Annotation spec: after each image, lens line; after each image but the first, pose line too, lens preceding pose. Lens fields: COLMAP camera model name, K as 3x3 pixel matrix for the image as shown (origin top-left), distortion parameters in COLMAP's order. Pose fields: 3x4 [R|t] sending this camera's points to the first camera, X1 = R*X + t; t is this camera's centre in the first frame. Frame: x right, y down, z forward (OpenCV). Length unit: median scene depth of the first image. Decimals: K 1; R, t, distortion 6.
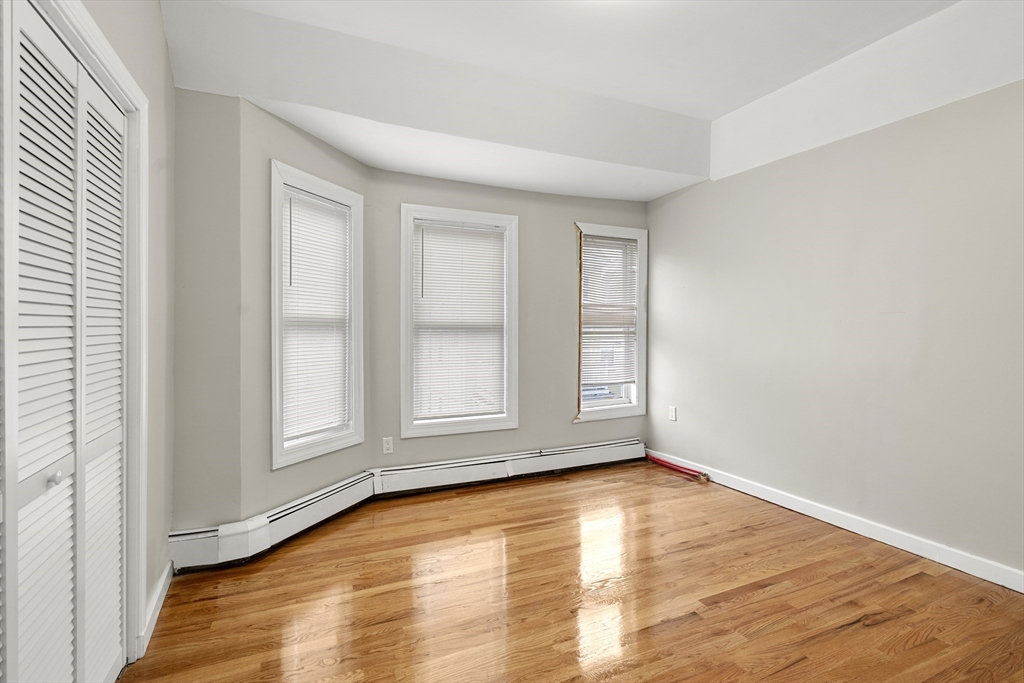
lens RADIAL K [[477.5, 0, 517.1], [0, 477.5, 333.7], [0, 0, 1]] dist [-0.007521, 0.001946]
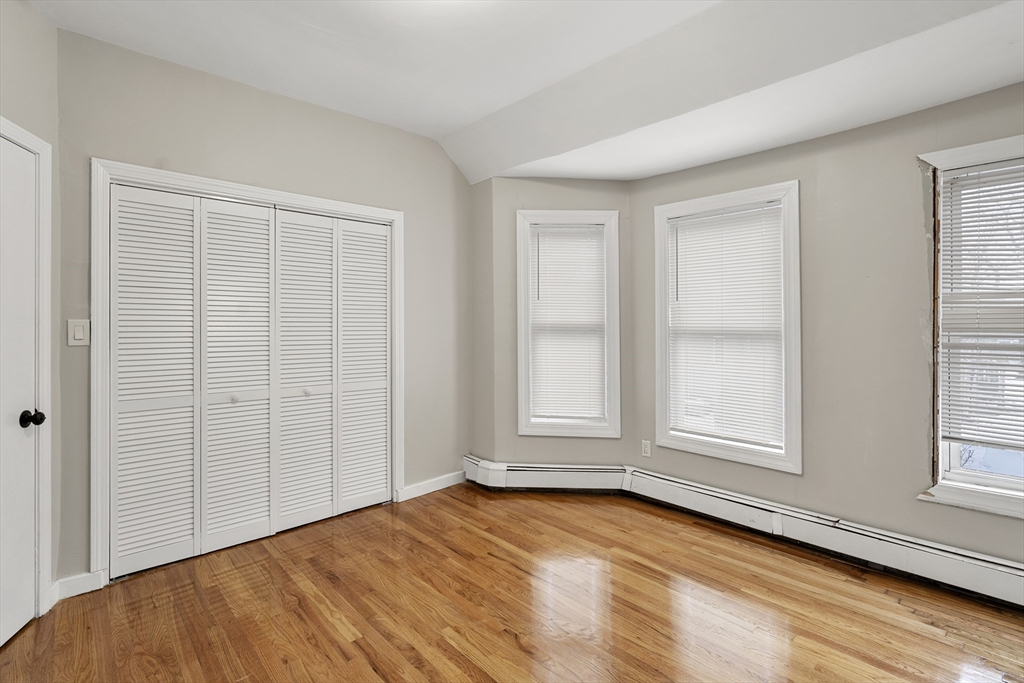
lens RADIAL K [[477.5, 0, 517.7], [0, 477.5, 332.5], [0, 0, 1]] dist [-0.007521, 0.001946]
pose [[0.332571, 0.011235, -0.943011, 0.608345], [-0.017355, 0.999833, 0.005792, -0.014522], [0.942918, 0.014440, 0.332710, 0.410977]]
